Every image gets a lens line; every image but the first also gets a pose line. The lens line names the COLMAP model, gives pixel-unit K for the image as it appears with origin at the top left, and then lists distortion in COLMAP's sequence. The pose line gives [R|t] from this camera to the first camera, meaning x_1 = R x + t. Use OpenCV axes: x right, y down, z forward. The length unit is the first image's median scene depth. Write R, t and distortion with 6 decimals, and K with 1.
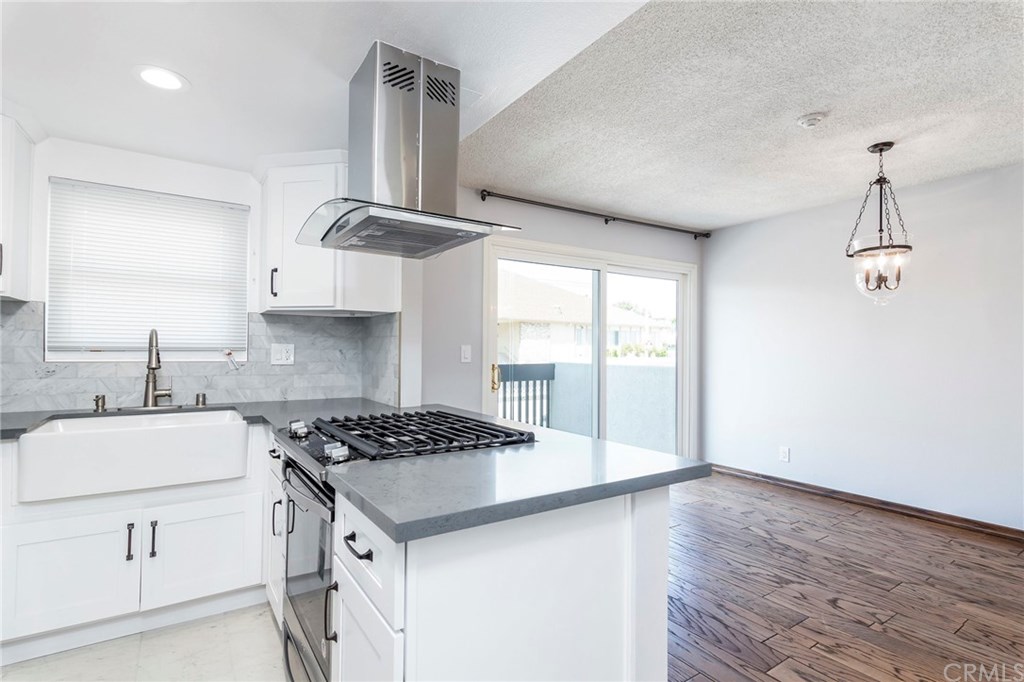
lens RADIAL K [[502.8, 0, 508.1], [0, 502.8, 337.7], [0, 0, 1]] dist [0.000007, -0.000691]
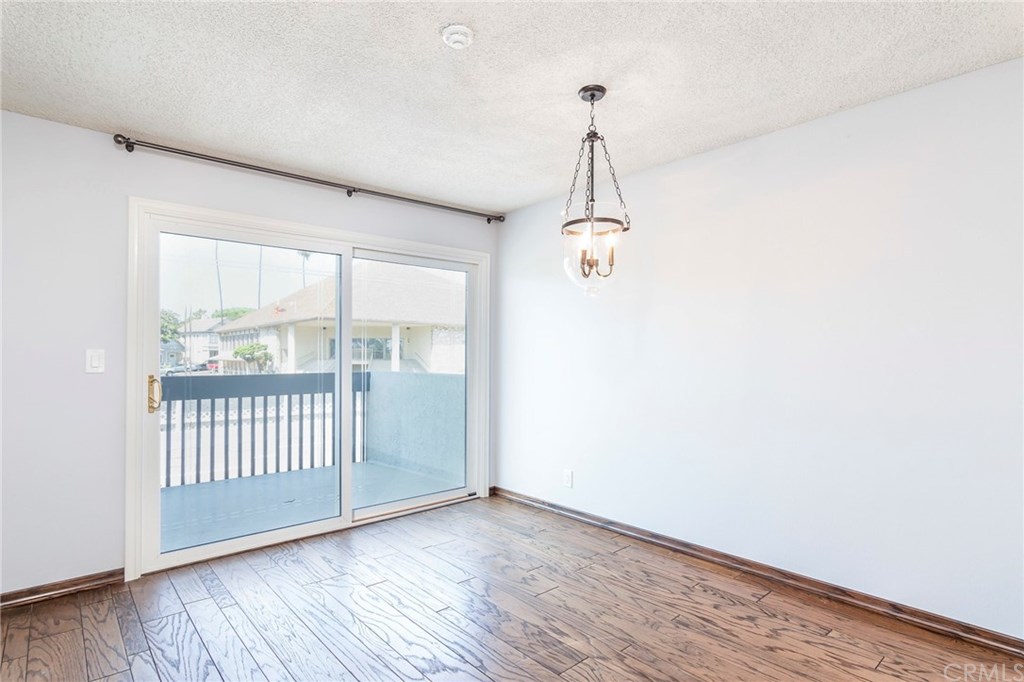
lens RADIAL K [[533.4, 0, 513.6], [0, 533.4, 350.2], [0, 0, 1]] dist [0.001706, 0.000215]
pose [[0.989790, -0.002886, 0.142507, 0.430478], [0.001121, 0.999922, 0.012468, 0.007051], [-0.142531, -0.012181, 0.989715, 0.167770]]
